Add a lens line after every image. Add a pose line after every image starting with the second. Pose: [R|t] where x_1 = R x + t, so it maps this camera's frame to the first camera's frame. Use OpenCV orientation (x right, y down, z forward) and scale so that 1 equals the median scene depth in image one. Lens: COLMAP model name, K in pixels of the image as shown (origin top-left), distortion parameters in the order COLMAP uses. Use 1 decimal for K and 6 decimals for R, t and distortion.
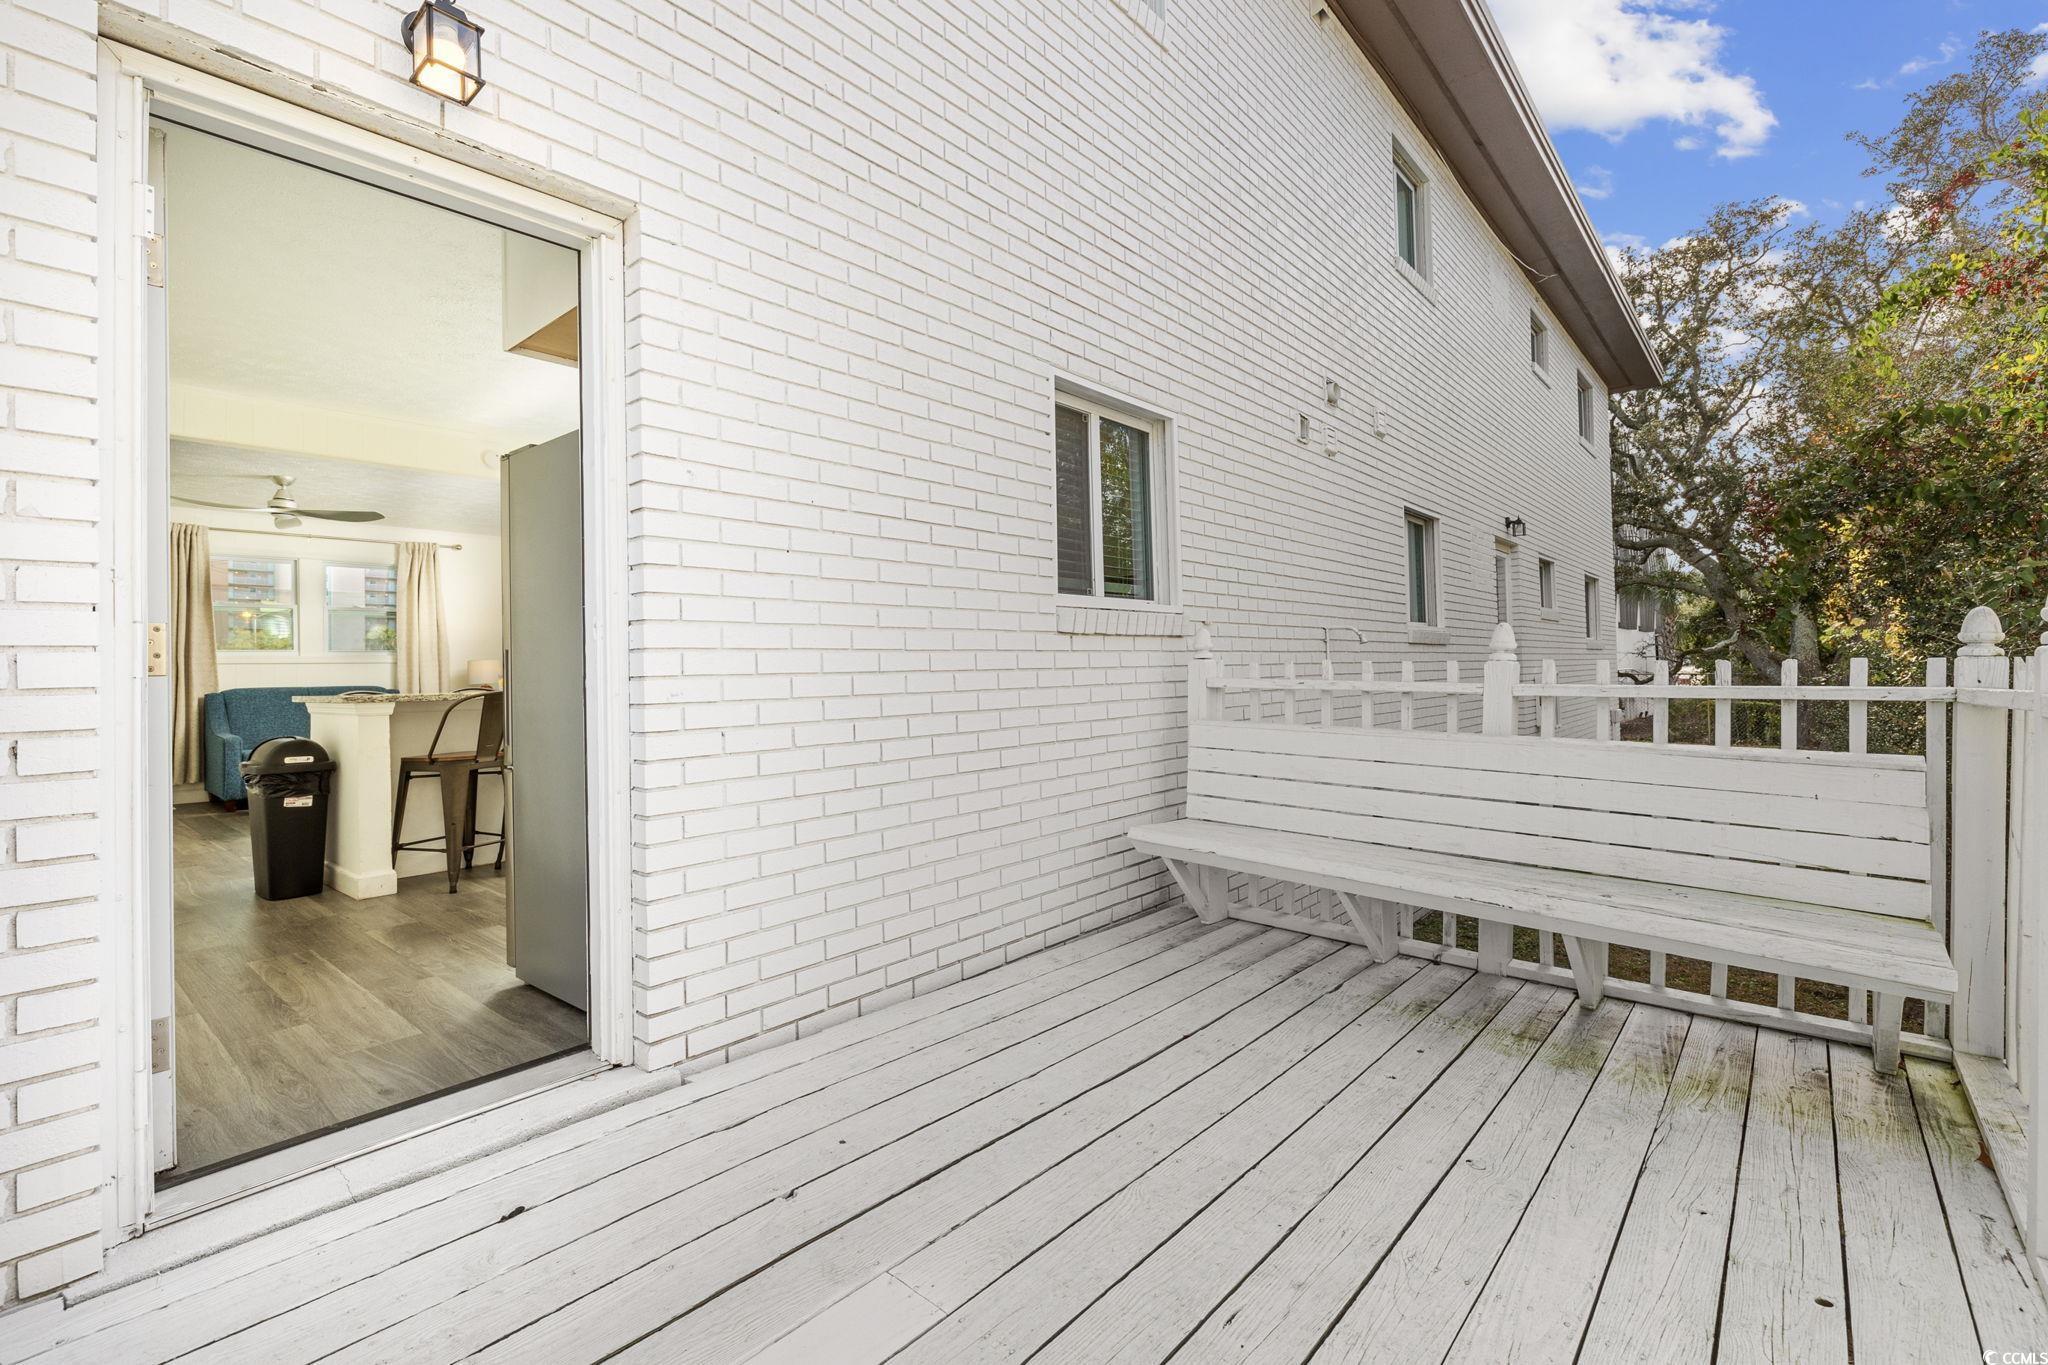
lens RADIAL K [[881.7, 0, 1021.6], [0, 881.7, 672.1], [0, 0, 1]] dist [0.000130, 0.000480]
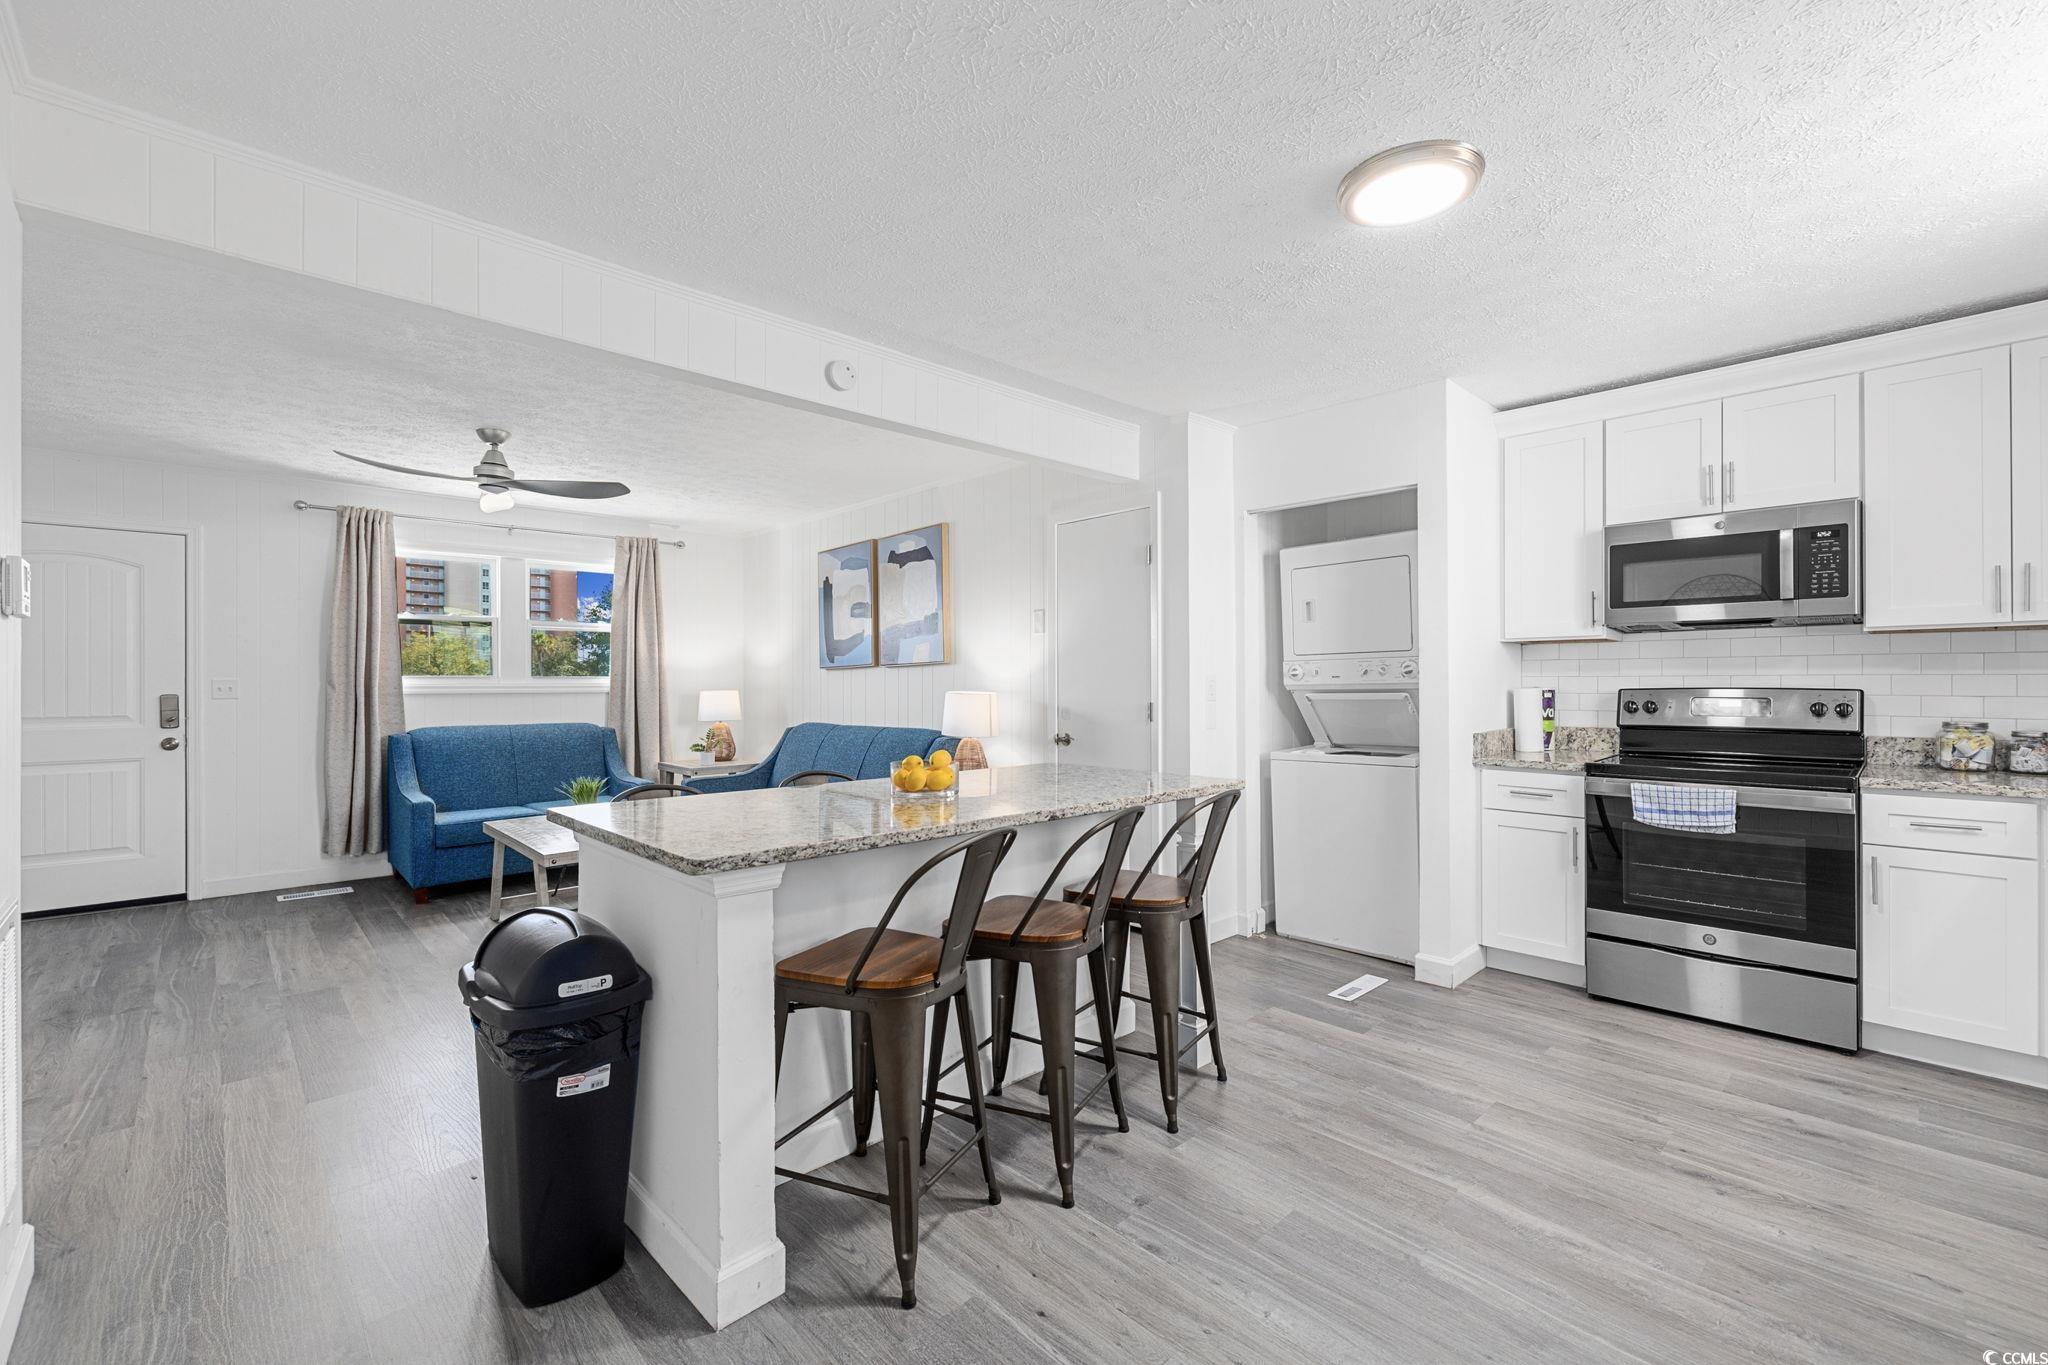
lens RADIAL K [[881.7, 0, 1026.2], [0, 881.7, 684.6], [0, 0, 1]] dist [0.000130, 0.000480]
pose [[0.992769, 0.014446, -0.119170, -0.331618], [-0.013802, 0.999885, 0.006224, -0.034910], [0.119246, -0.004534, 0.992854, 0.354843]]
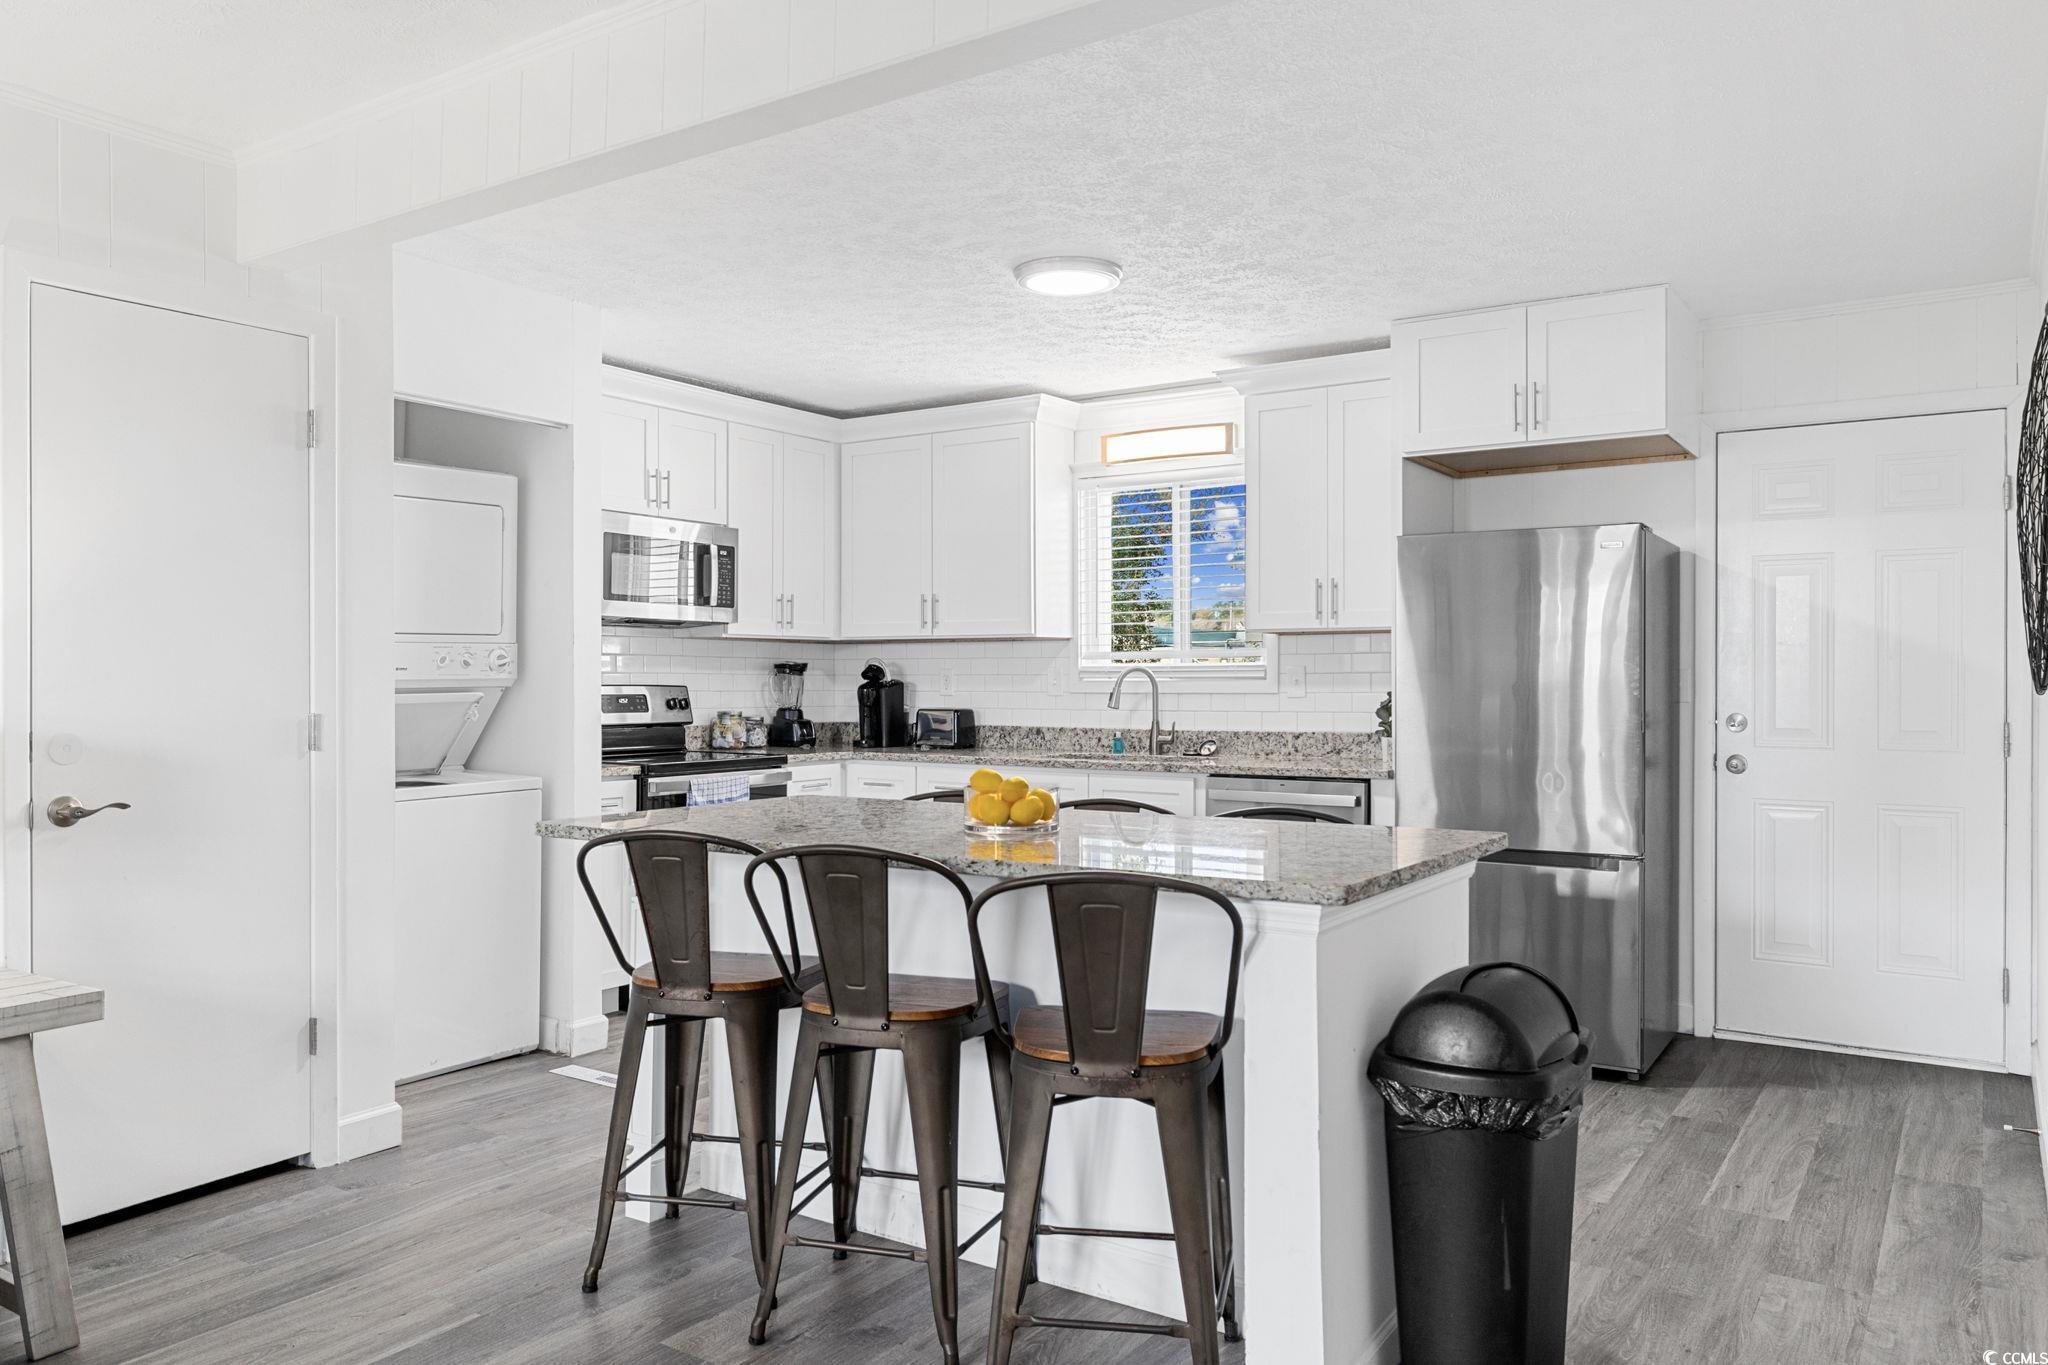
lens RADIAL K [[1480.8, 0, 1024.0], [0, 1480.8, 683.7], [0, 0, 1]] dist [0.037453, 0.000580]
pose [[-0.117198, 0.017315, 0.992958, -1.084850], [0.001167, 0.999850, -0.017297, -0.015741], [-0.993108, -0.000868, -0.117200, 0.933148]]
